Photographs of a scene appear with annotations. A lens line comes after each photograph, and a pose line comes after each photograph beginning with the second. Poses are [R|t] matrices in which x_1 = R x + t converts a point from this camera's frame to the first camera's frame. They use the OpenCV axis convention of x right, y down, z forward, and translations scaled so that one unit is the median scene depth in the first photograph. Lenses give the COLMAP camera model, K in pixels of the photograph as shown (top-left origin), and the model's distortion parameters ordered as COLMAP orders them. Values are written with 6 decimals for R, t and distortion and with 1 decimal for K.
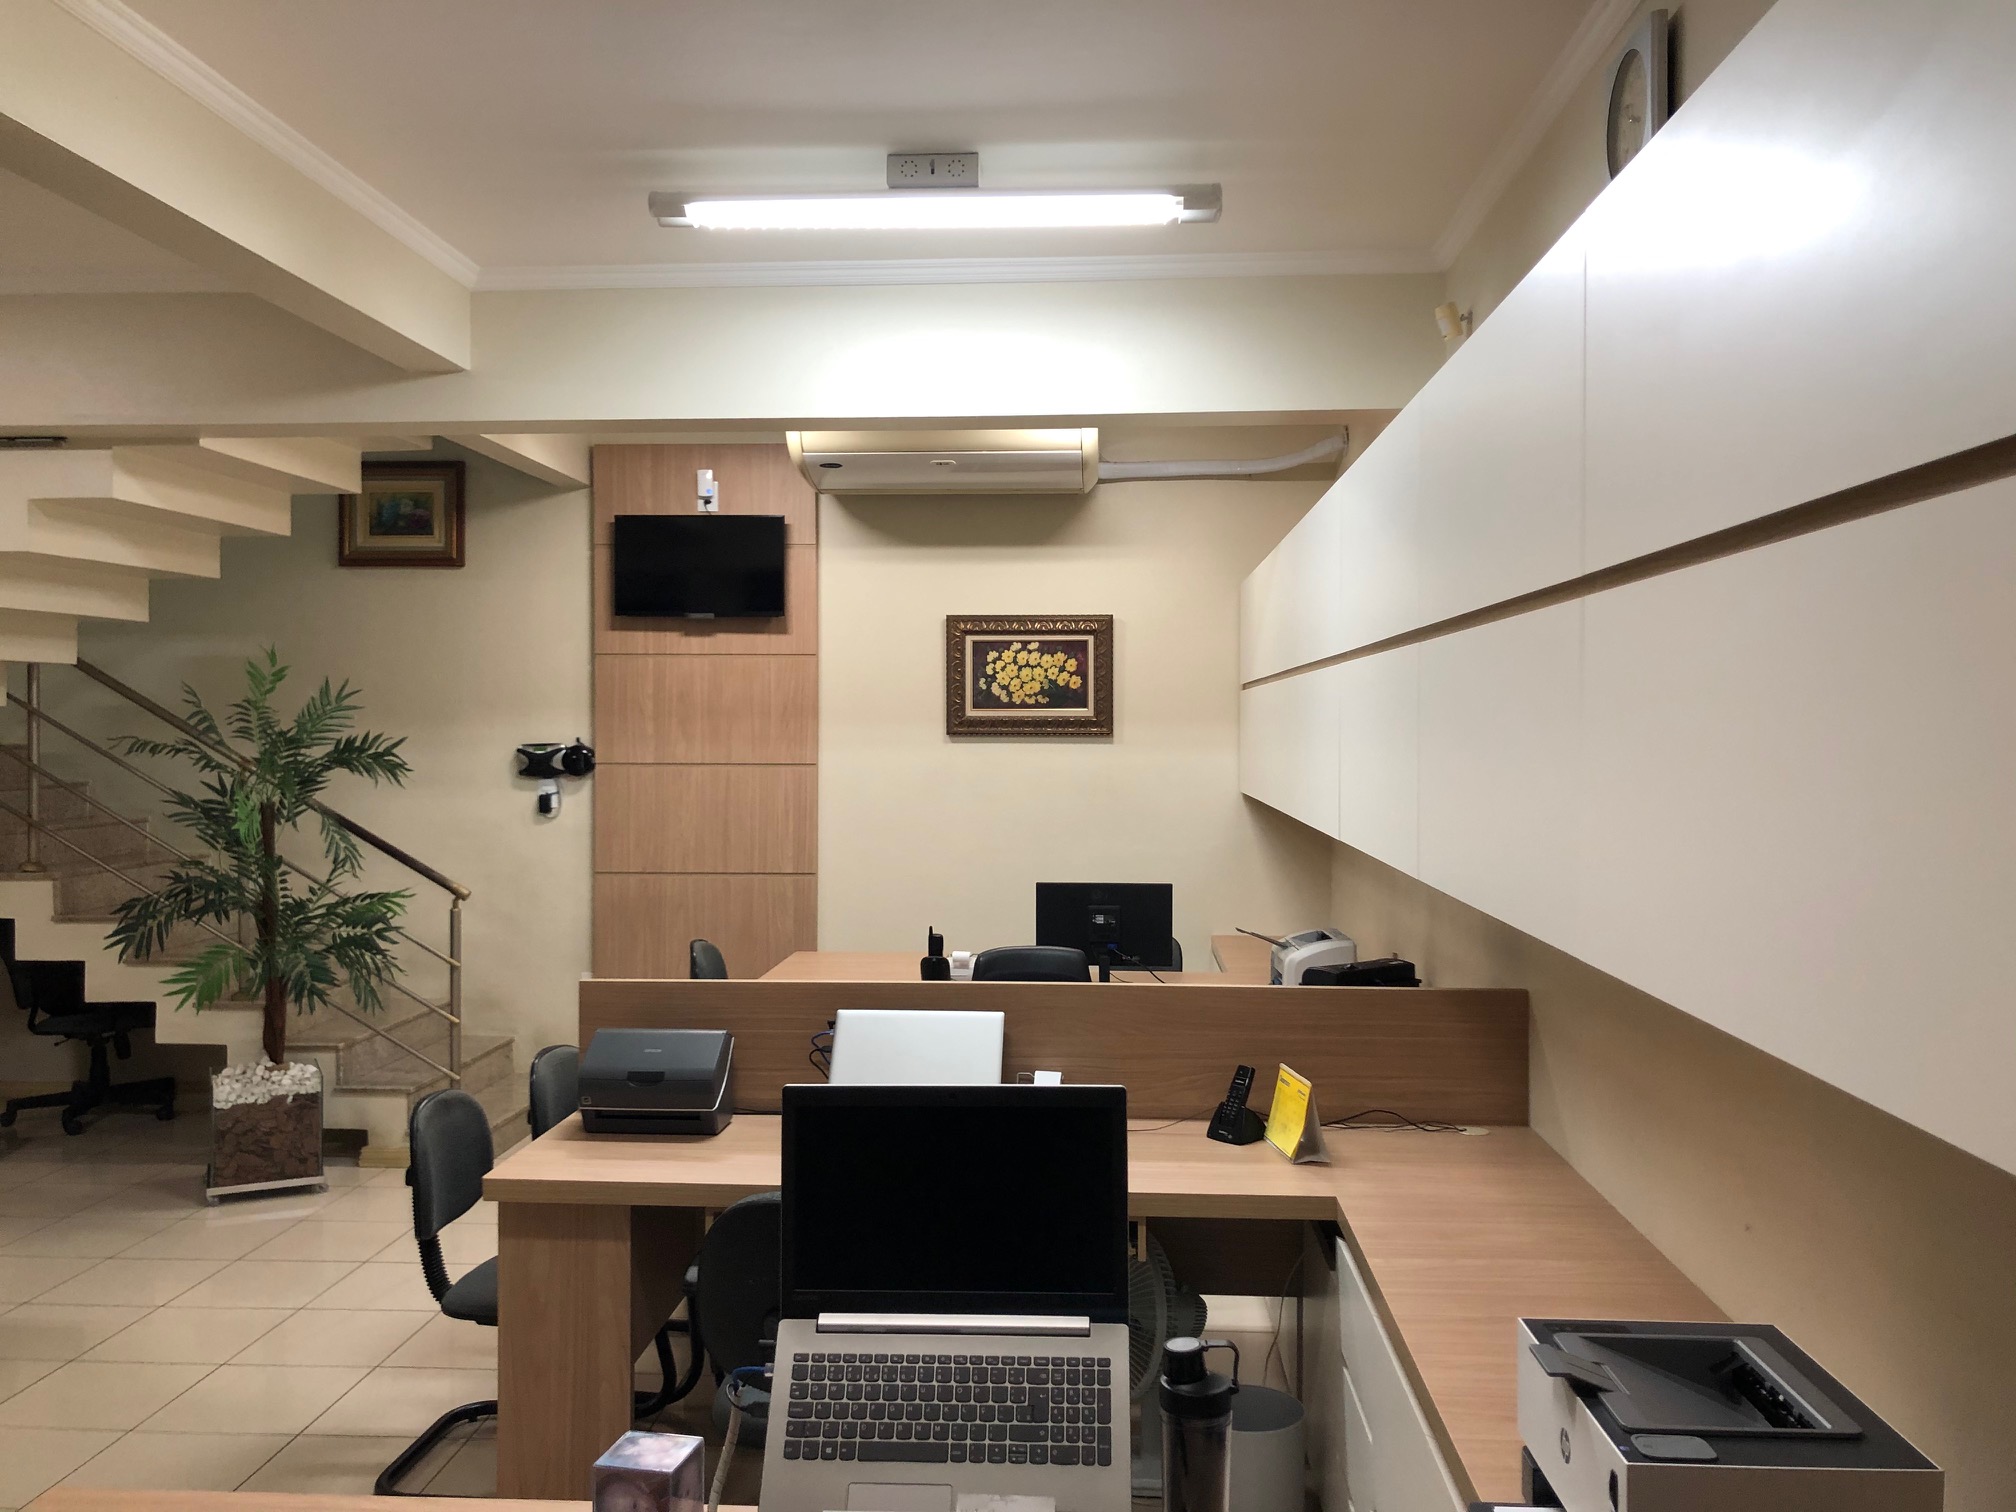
lens RADIAL K [[1655.9, 0, 1010.6], [0, 1655.9, 749.4], [0, 0, 1]] dist [0.044254, -0.051103]
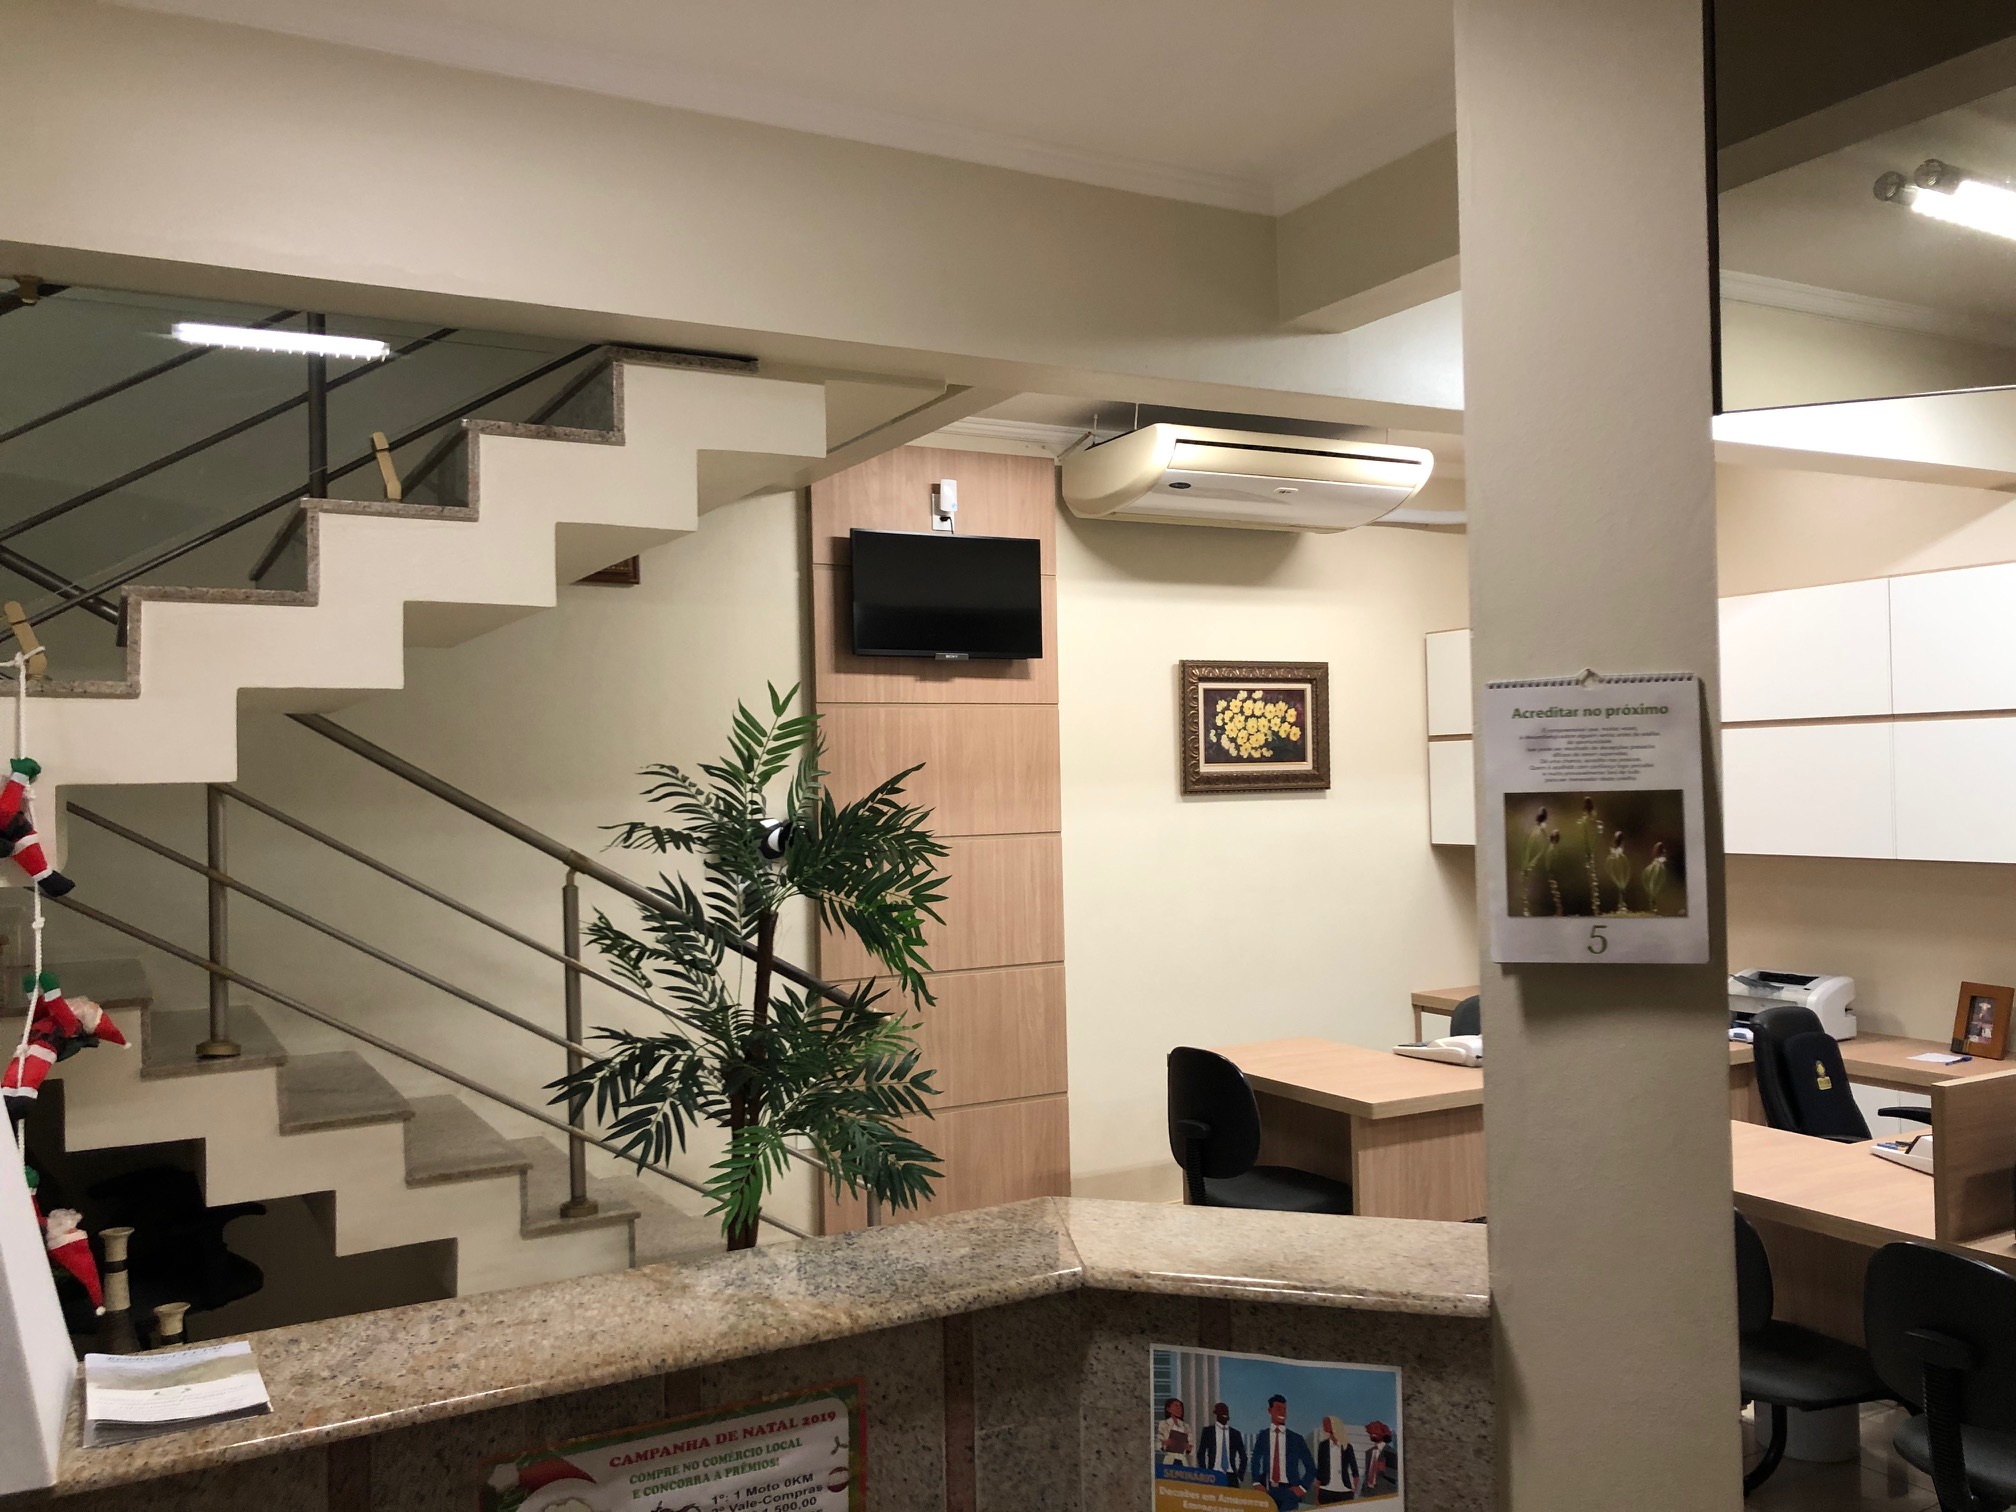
lens RADIAL K [[1655.9, 0, 1010.6], [0, 1655.9, 749.4], [0, 0, 1]] dist [0.044254, -0.051103]
pose [[0.845161, -0.012483, 0.534366, -0.596141], [0.030237, 0.999243, -0.024480, -0.013545], [-0.533656, 0.036847, 0.844898, 0.293602]]
